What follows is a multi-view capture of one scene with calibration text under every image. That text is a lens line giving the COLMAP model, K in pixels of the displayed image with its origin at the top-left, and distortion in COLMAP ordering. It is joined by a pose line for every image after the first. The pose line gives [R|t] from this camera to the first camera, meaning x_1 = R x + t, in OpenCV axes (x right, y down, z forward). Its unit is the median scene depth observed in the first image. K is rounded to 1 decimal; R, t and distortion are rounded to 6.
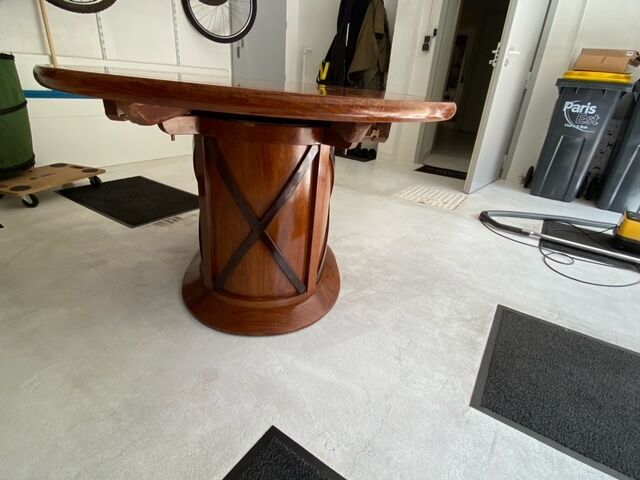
lens RADIAL K [[332.6, 0, 310.2], [0, 332.6, 233.3], [0, 0, 1]] dist [0.003626, -0.010100]
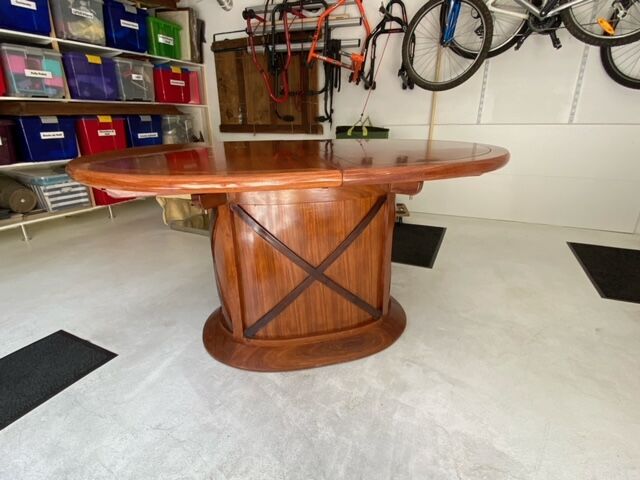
lens RADIAL K [[332.6, 0, 320.6], [0, 332.6, 236.8], [0, 0, 1]] dist [0.003626, -0.010100]
pose [[0.169294, 0.260945, -0.950393, 0.832958], [-0.387838, 0.904147, 0.179162, -0.346622], [0.906047, 0.338267, 0.254271, 0.760632]]
